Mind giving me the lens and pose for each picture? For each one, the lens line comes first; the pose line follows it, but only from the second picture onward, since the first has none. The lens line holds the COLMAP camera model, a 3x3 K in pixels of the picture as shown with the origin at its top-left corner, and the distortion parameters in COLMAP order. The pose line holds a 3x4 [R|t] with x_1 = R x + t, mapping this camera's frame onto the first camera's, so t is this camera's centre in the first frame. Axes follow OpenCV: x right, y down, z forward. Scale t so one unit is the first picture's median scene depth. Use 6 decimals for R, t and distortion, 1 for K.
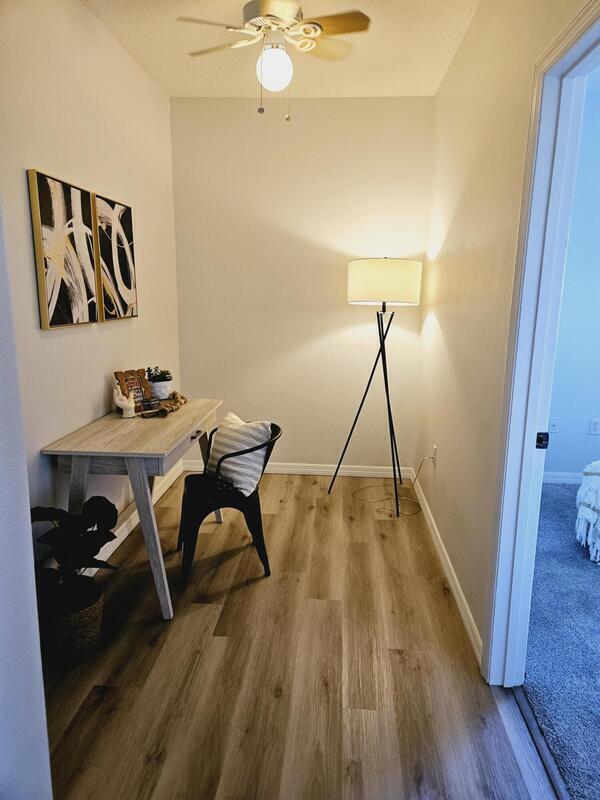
lens RADIAL K [[528.4, 0, 300.0], [0, 528.4, 400.0], [0, 0, 1]] dist [0.090448, -0.080178]
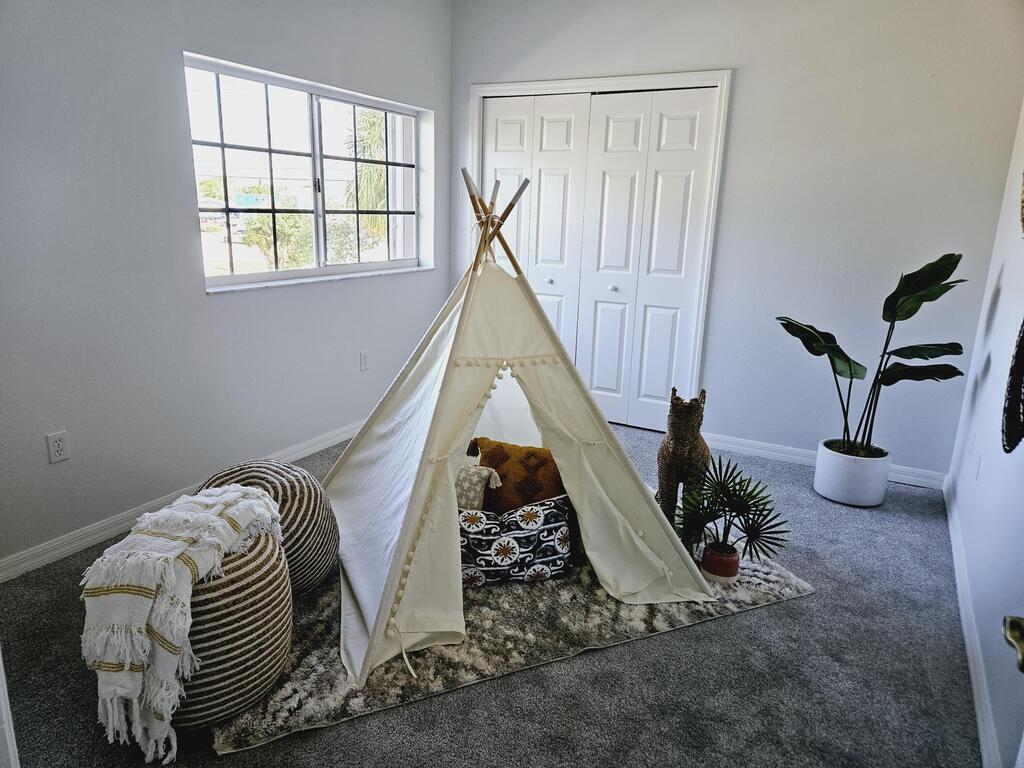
lens RADIAL K [[676.3, 0, 512.0], [0, 676.3, 384.0], [0, 0, 1]] dist [0.090448, -0.080178]
pose [[0.405841, -0.227268, 0.885236, 0.220372], [0.151700, 0.971904, 0.179971, -0.077430], [-0.901266, 0.061250, 0.428915, 0.460187]]
